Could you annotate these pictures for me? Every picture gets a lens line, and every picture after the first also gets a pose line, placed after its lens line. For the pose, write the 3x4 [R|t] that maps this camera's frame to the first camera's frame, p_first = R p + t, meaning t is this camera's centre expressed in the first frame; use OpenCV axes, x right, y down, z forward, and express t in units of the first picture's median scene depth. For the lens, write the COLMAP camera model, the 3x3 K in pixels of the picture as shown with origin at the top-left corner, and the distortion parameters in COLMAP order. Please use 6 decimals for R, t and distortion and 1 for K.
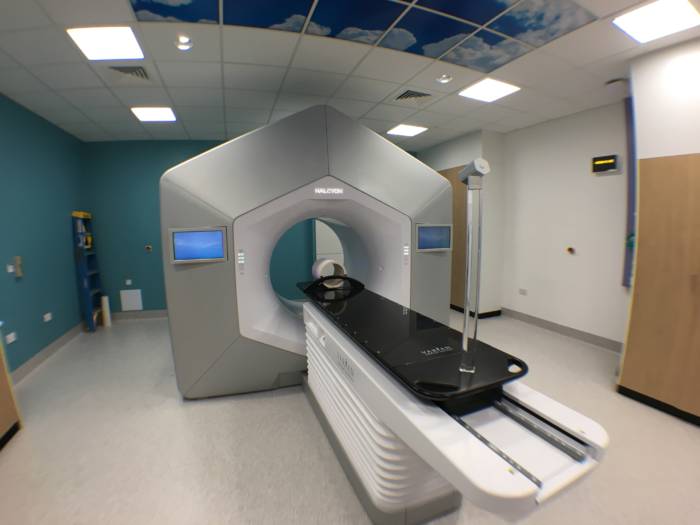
lens RADIAL K [[340.9, 0, 350.0], [0, 340.9, 262.5], [0, 0, 1]] dist [-0.168324, 0.027478]
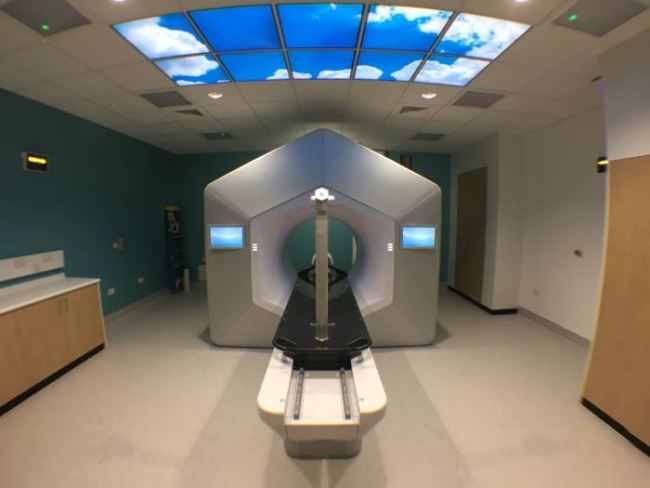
lens RADIAL K [[316.6, 0, 325.0], [0, 316.6, 244.0], [0, 0, 1]] dist [-0.168324, 0.027478]
pose [[0.941065, 0.044452, -0.335291, 0.282570], [-0.050590, 0.998673, -0.009589, -0.021356], [0.334420, 0.025986, 0.942066, -0.083040]]
